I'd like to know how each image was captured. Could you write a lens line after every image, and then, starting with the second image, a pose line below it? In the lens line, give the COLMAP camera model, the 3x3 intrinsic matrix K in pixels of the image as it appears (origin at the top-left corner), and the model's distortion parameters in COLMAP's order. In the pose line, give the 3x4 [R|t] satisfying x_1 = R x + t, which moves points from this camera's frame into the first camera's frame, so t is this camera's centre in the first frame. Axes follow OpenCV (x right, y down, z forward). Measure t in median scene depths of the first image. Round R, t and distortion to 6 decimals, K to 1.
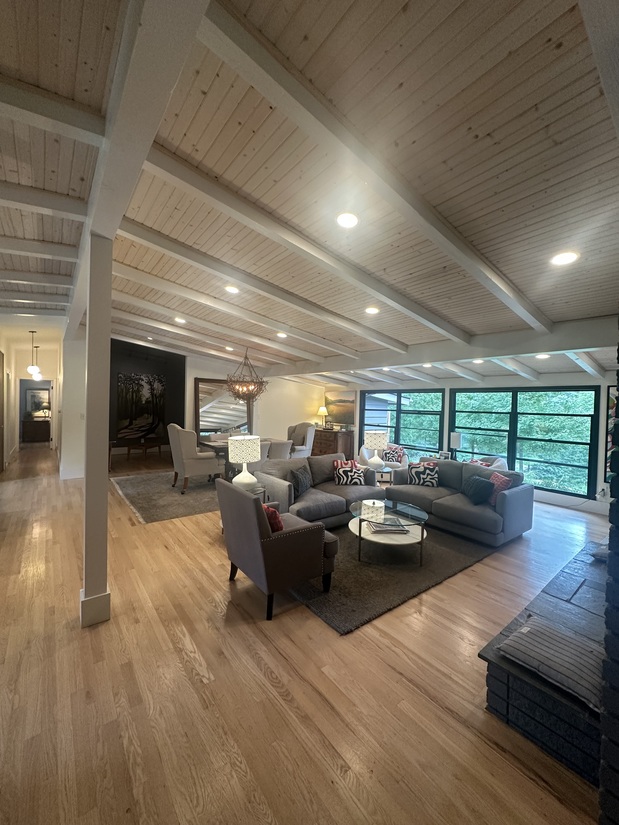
lens RADIAL K [[329.7, 0, 308.1], [0, 329.7, 412.0], [0, 0, 1]] dist [-0.000599, 0.000287]
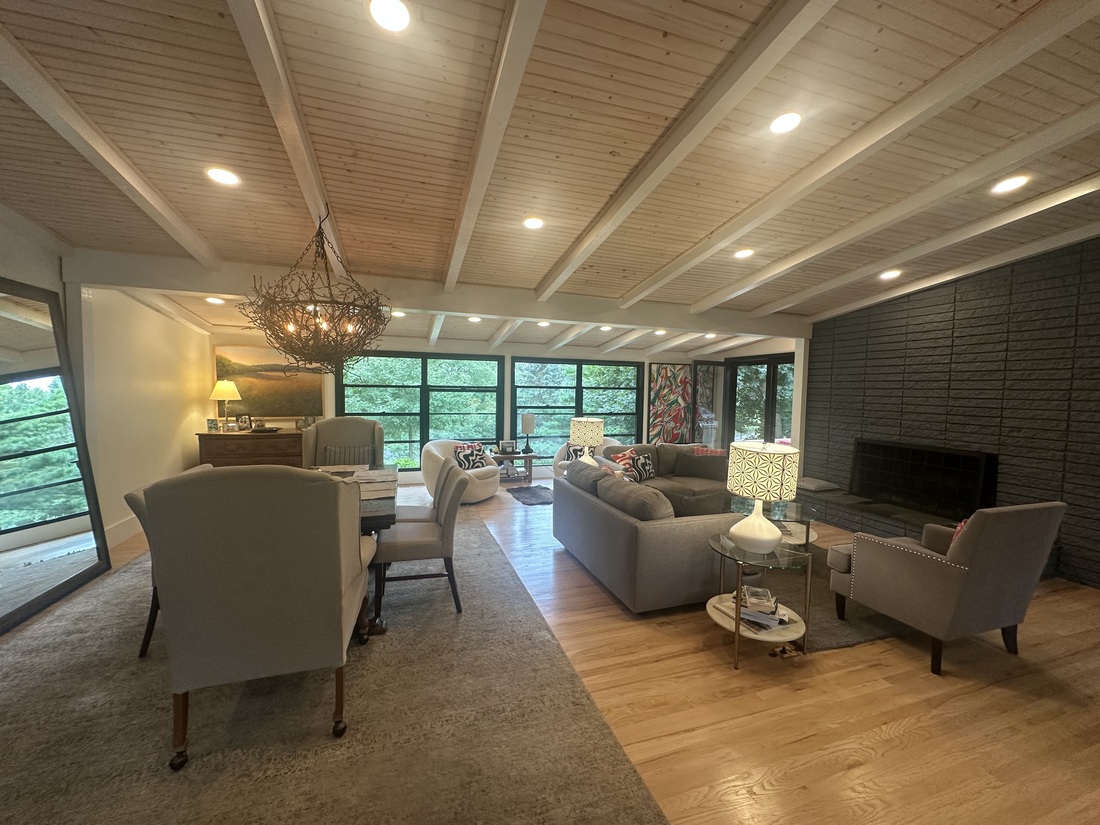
lens RADIAL K [[439.6, 0, 553.1], [0, 439.6, 414.1], [0, 0, 1]] dist [-0.000599, 0.000287]
pose [[0.331574, -0.077348, 0.940253, -0.567859], [0.012121, 0.996901, 0.077733, -0.018339], [-0.943351, -0.014377, 0.331484, 0.670606]]
